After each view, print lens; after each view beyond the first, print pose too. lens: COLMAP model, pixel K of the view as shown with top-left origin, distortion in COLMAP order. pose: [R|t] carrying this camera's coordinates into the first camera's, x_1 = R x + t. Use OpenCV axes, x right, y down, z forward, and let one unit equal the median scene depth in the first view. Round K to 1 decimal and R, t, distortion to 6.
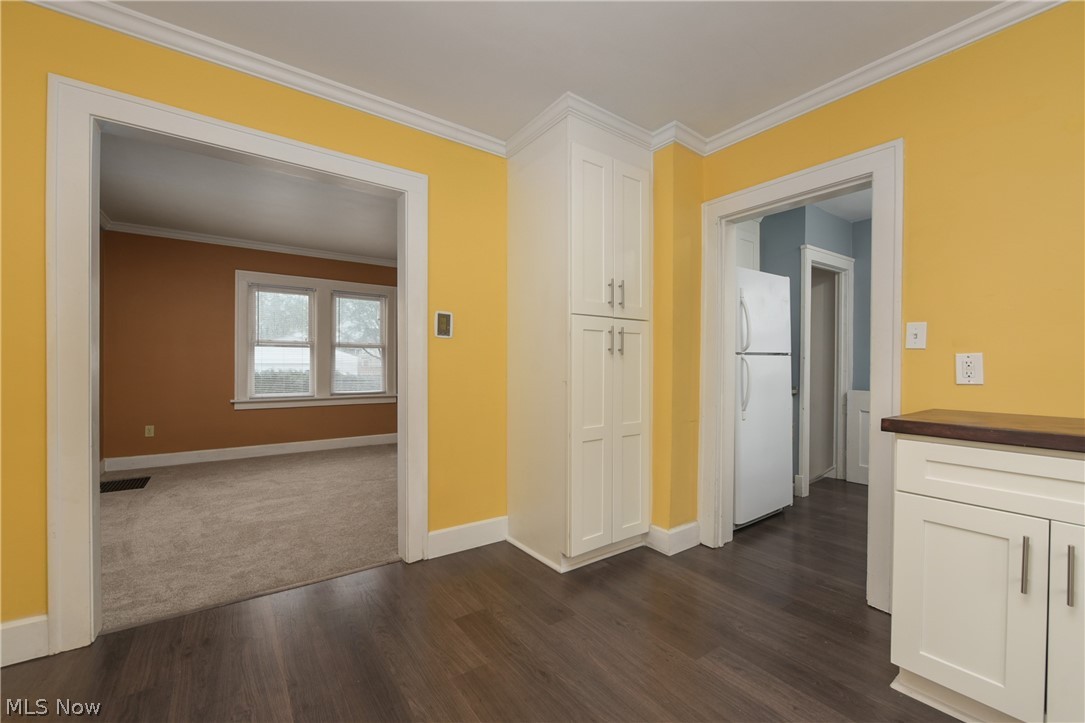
lens RADIAL K [[440.6, 0, 539.0], [0, 440.6, 364.8], [0, 0, 1]] dist [-0.001672, -0.000528]
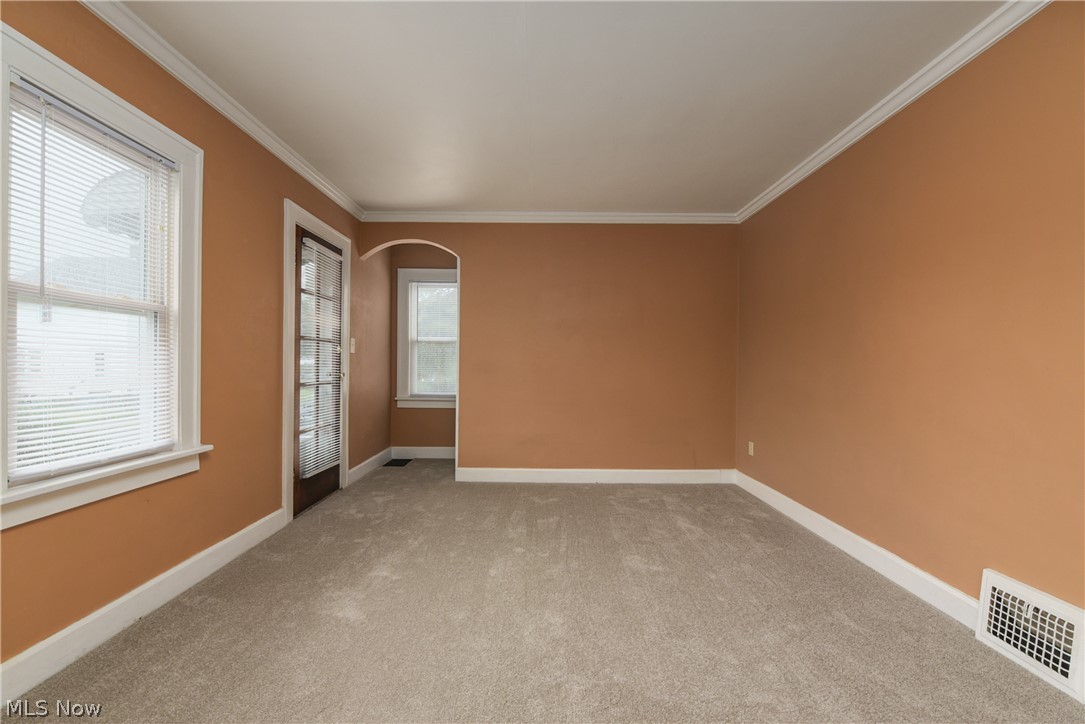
lens RADIAL K [[465.5, 0, 539.2], [0, 465.5, 364.1], [0, 0, 1]] dist [-0.002904, -0.000567]
pose [[0.584728, -0.008288, 0.811187, -0.539511], [0.007417, 0.999961, 0.004870, -0.001017], [-0.811196, 0.003169, 0.584766, 0.633440]]
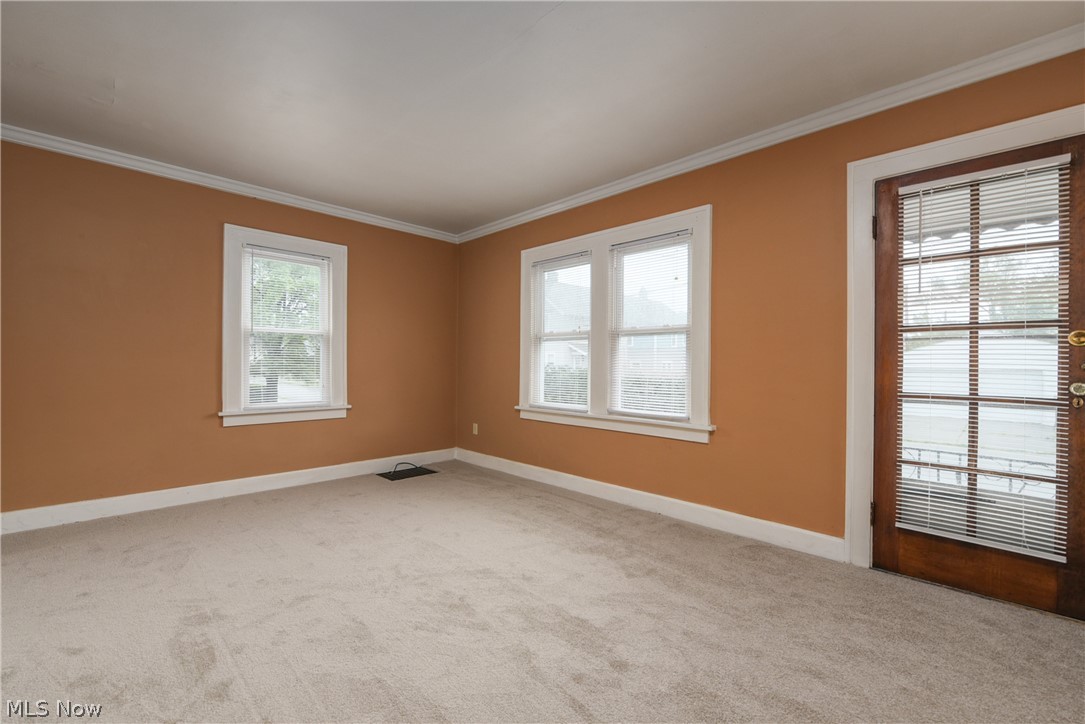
lens RADIAL K [[456.4, 0, 537.8], [0, 456.4, 363.8], [0, 0, 1]] dist [-0.004027, -0.001381]
pose [[0.151338, -0.006670, -0.988460, 0.162855], [-0.010189, 0.999914, -0.008307, 0.005018], [0.988430, 0.011328, 0.151257, 0.849202]]
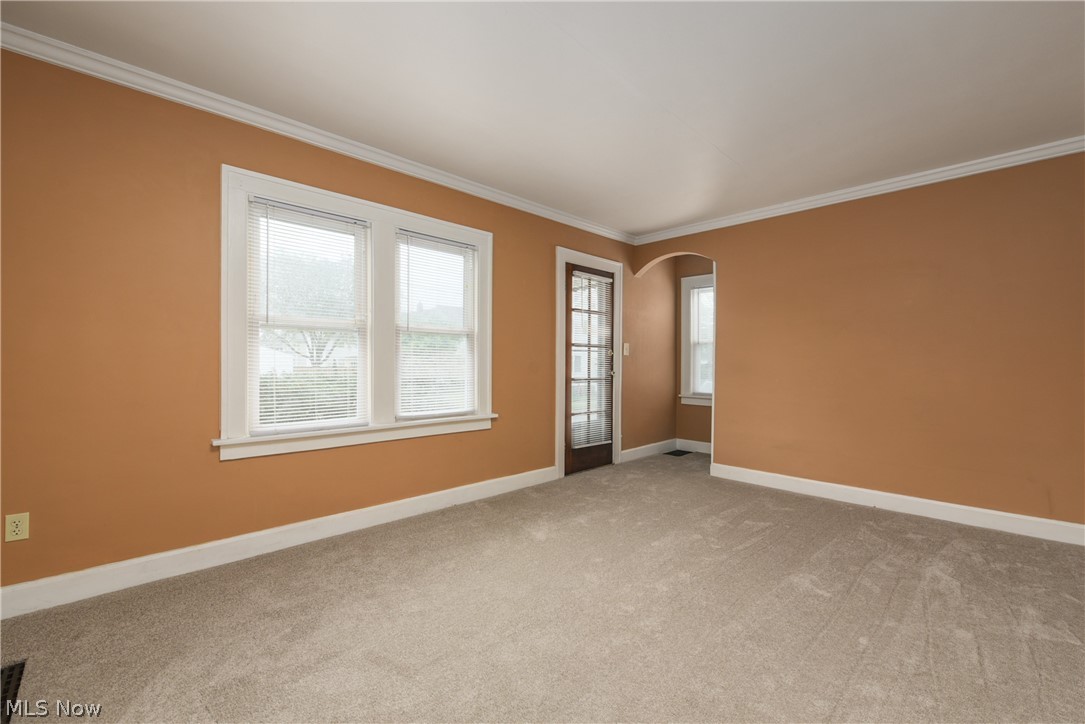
lens RADIAL K [[456.4, 0, 537.8], [0, 456.4, 363.8], [0, 0, 1]] dist [-0.004027, -0.001381]
pose [[0.989678, -0.006141, 0.143178, -0.401021], [0.006844, 0.999967, -0.004416, 0.002378], [-0.143146, 0.005350, 0.989687, 0.442107]]
